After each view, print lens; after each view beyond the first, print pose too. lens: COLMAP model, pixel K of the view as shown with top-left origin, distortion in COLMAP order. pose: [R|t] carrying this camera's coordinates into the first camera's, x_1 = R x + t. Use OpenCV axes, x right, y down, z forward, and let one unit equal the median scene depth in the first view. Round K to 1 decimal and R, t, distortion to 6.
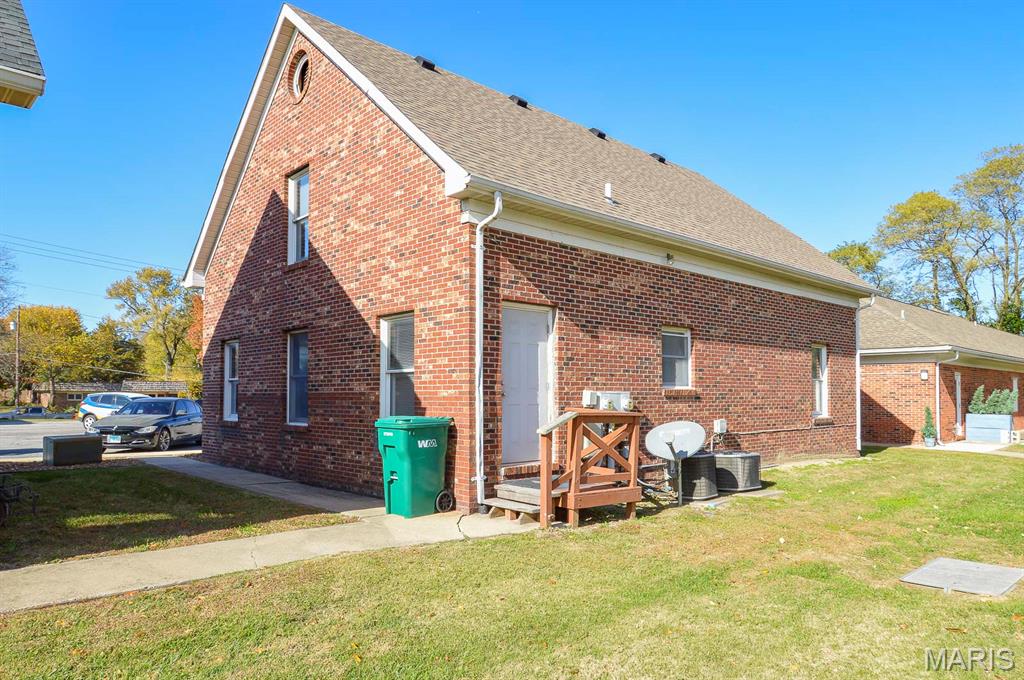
lens RADIAL K [[687.3, 0, 514.5], [0, 687.3, 388.6], [0, 0, 1]] dist [-0.001600, -0.000352]
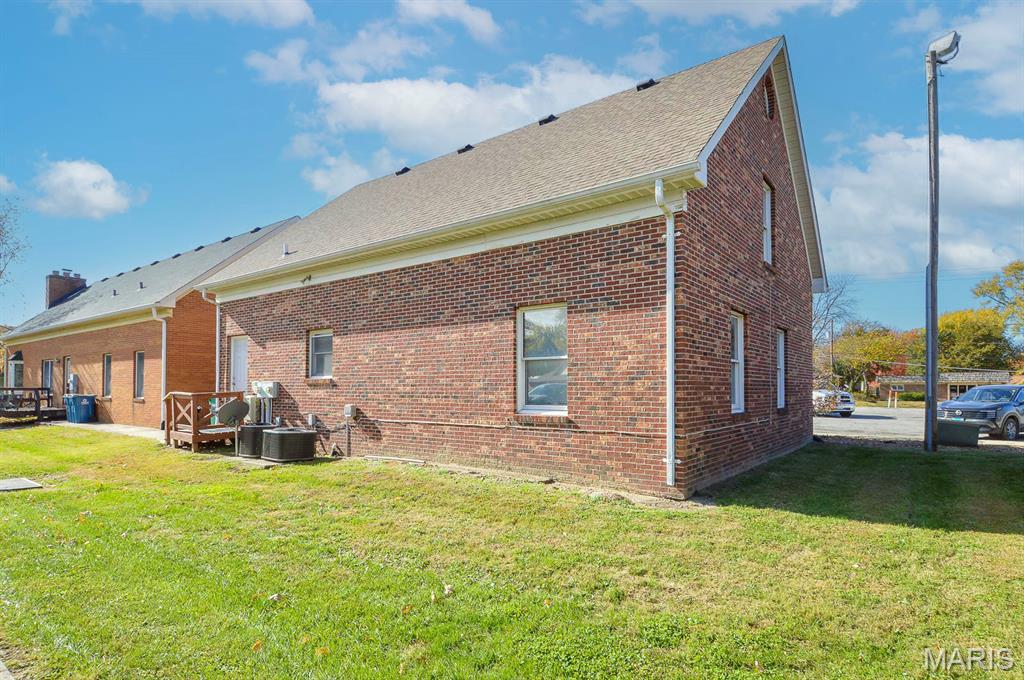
lens RADIAL K [[549.3, 0, 521.1], [0, 549.3, 382.5], [0, 0, 1]] dist [0.002421, -0.003109]
pose [[0.179373, -0.008849, -0.983741, 1.353414], [0.011283, 0.999912, -0.006937, 0.020106], [0.983716, -0.009855, 0.179457, 1.232844]]
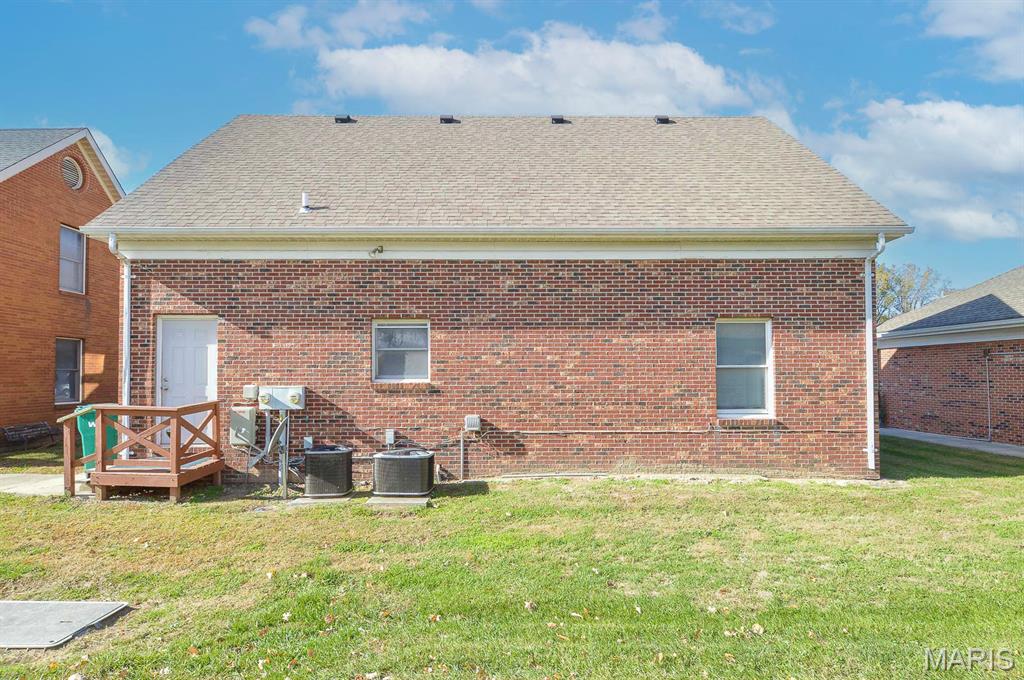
lens RADIAL K [[549.3, 0, 488.0], [0, 549.3, 370.9], [0, 0, 1]] dist [0.002421, -0.003109]
pose [[0.739784, -0.011613, -0.672744, 0.889181], [0.009565, 0.999932, -0.006742, -0.009738], [0.672776, -0.001447, 0.739844, 0.529213]]
